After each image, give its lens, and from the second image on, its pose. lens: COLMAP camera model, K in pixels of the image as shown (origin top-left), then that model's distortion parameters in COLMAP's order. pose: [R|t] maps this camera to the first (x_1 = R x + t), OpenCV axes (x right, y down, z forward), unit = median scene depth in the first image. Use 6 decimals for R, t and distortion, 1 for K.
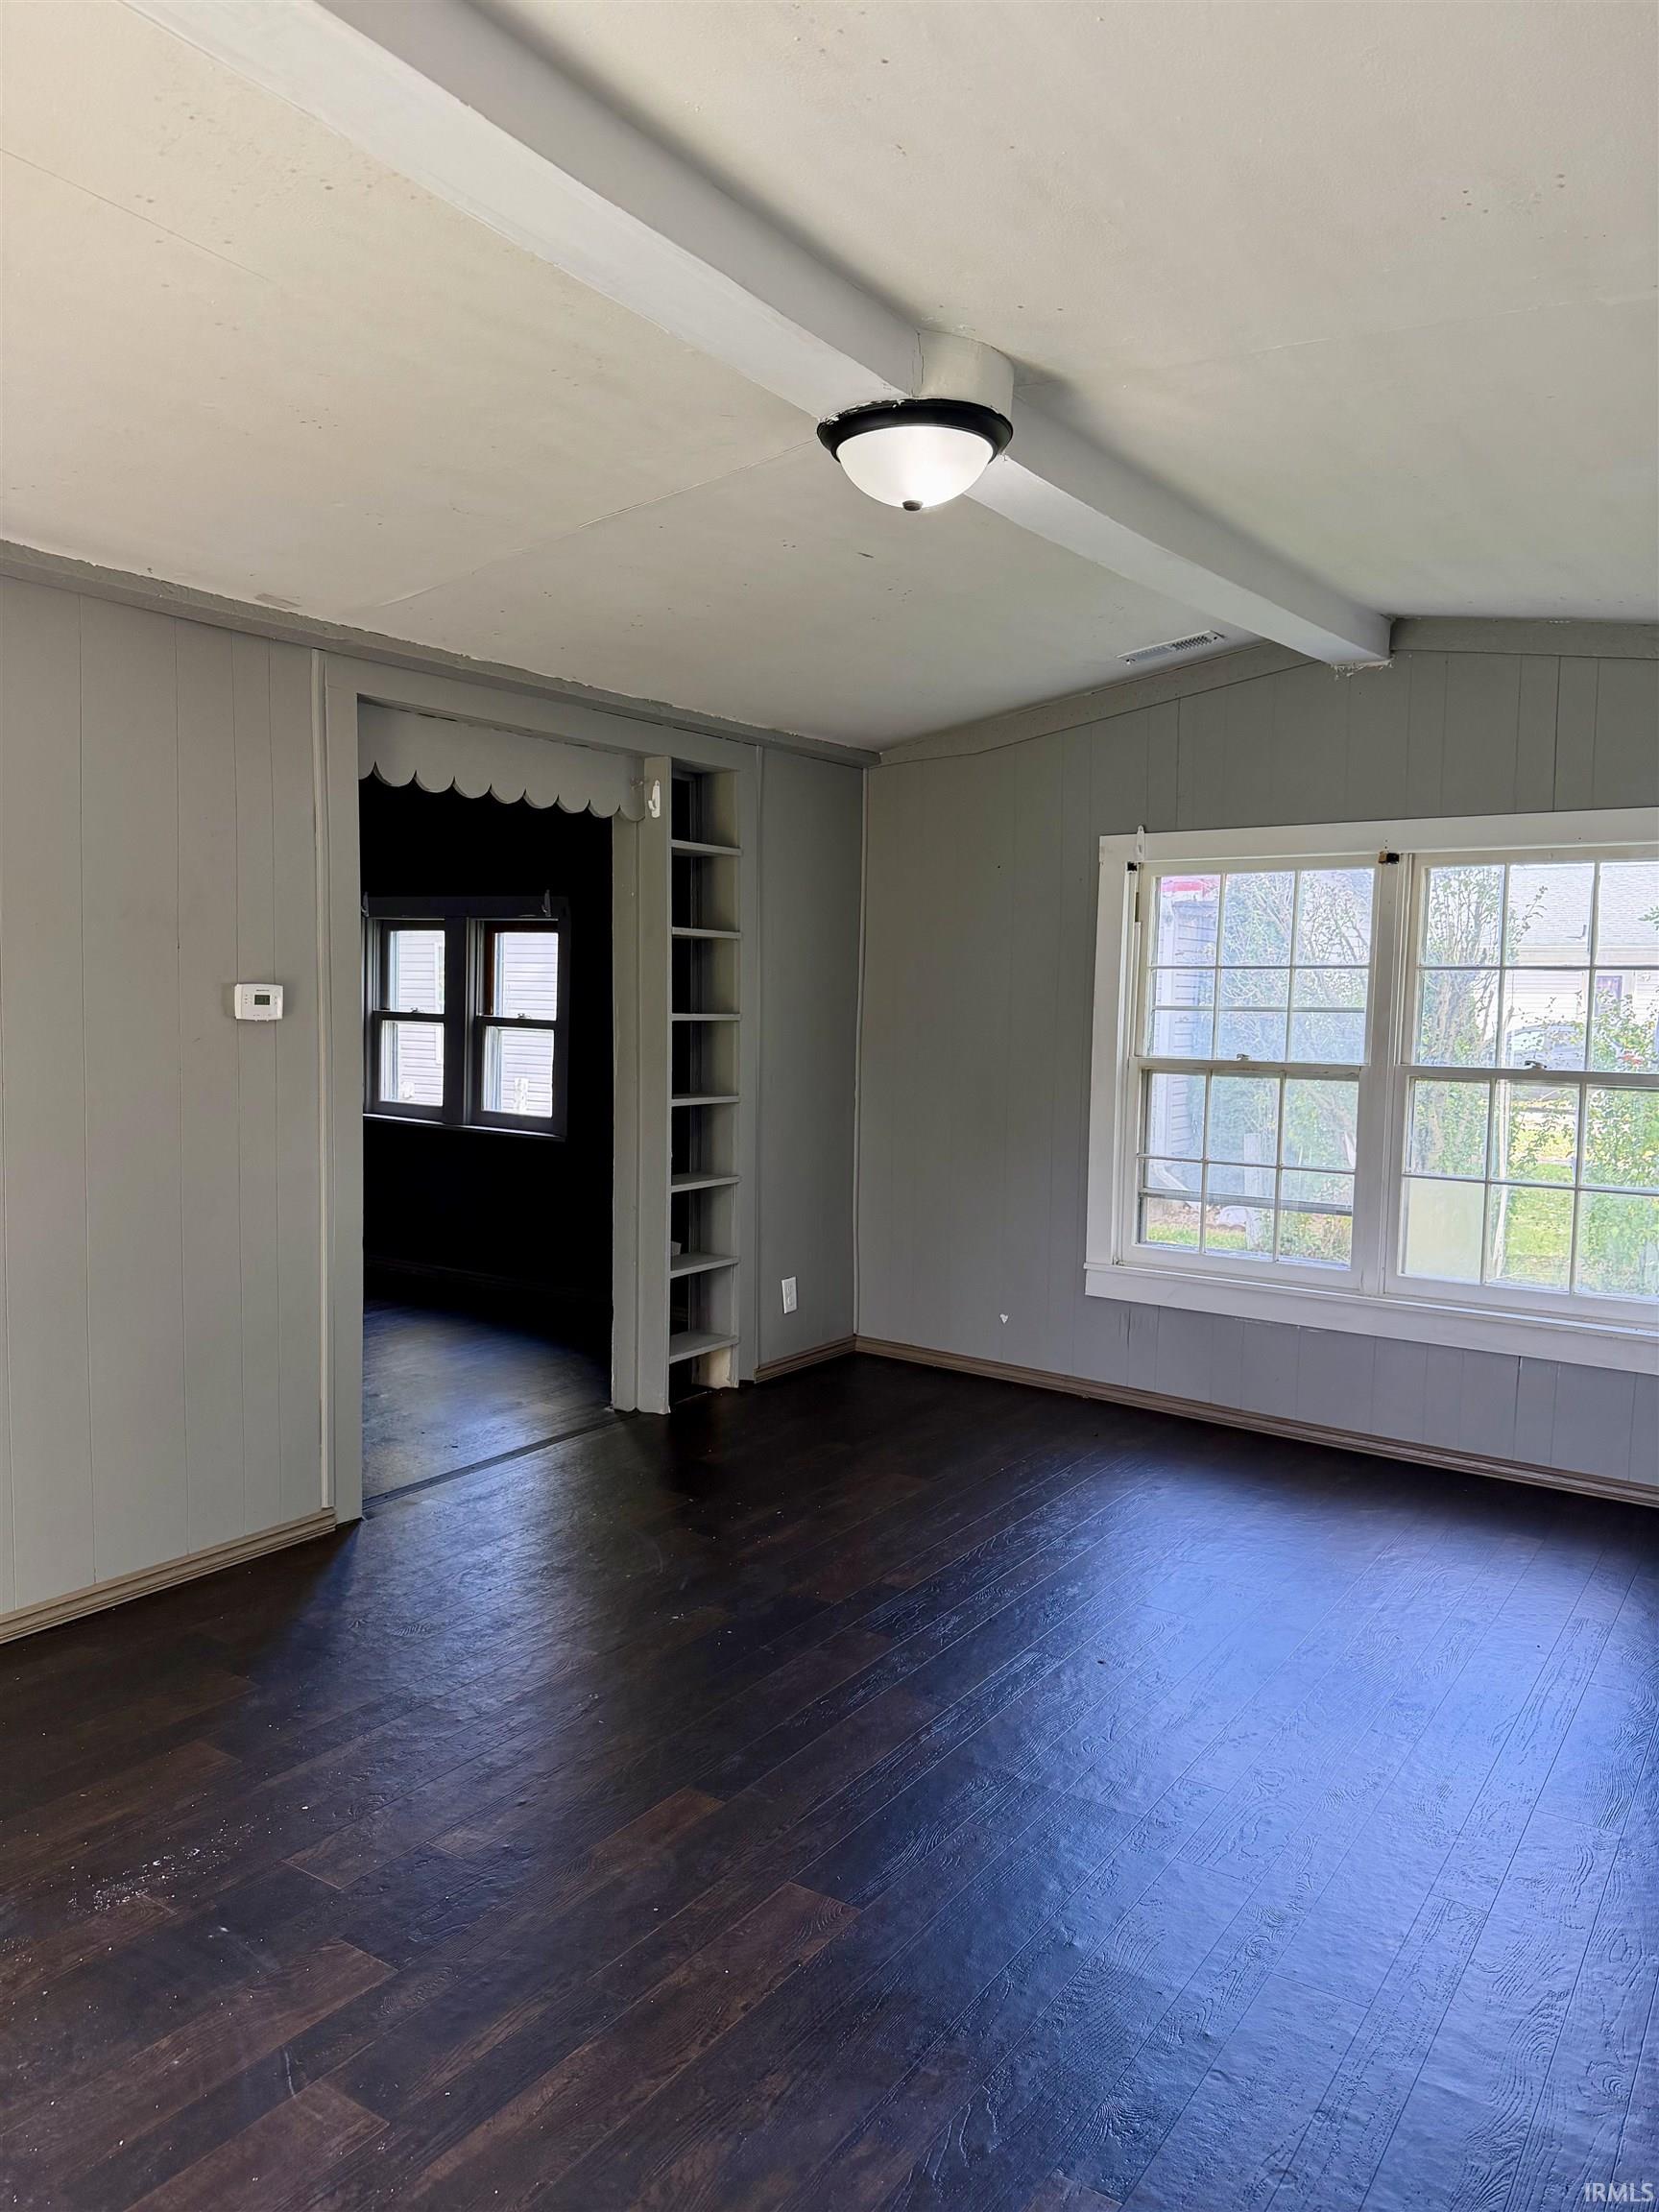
lens RADIAL K [[1546.0, 0, 820.2], [0, 1546.0, 1104.7], [0, 0, 1]] dist [0.038995, -0.018532]
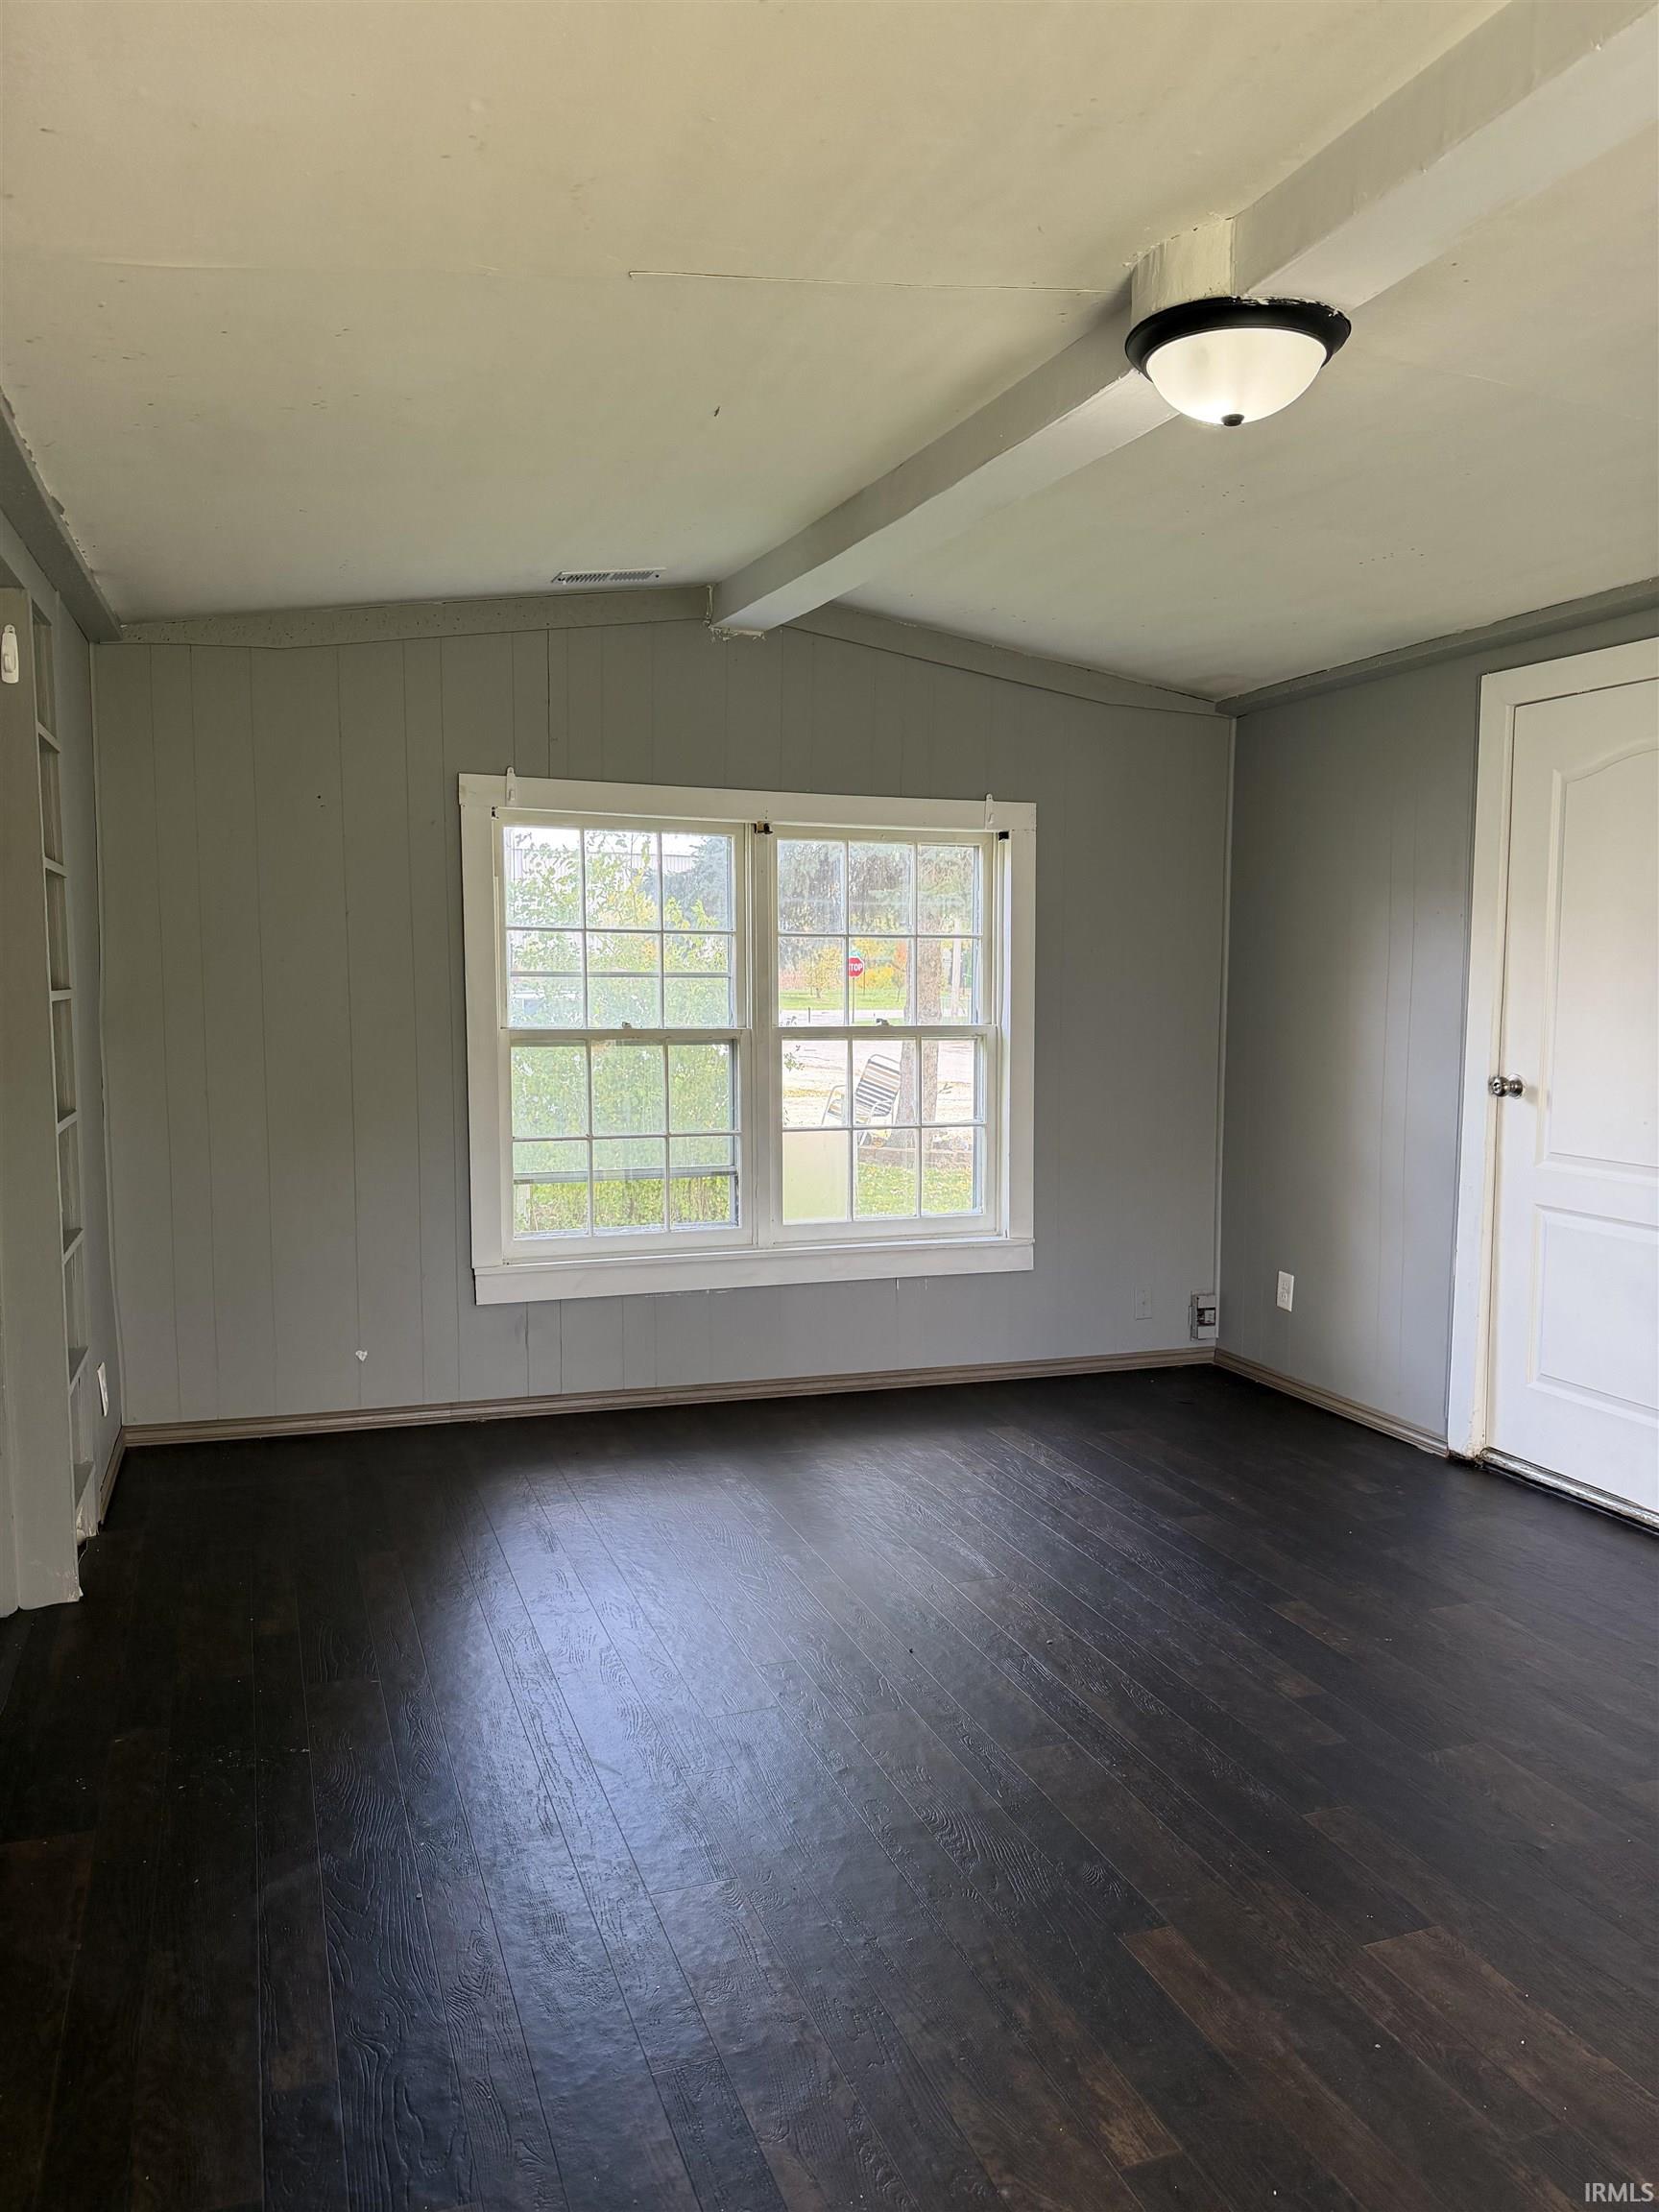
lens RADIAL K [[1546.0, 0, 826.4], [0, 1546.0, 1118.0], [0, 0, 1]] dist [0.038995, -0.018532]
pose [[0.579134, -0.085166, 0.810772, -0.438773], [0.054925, 0.996345, 0.065426, -0.029267], [-0.813380, 0.006641, 0.581695, 0.349578]]
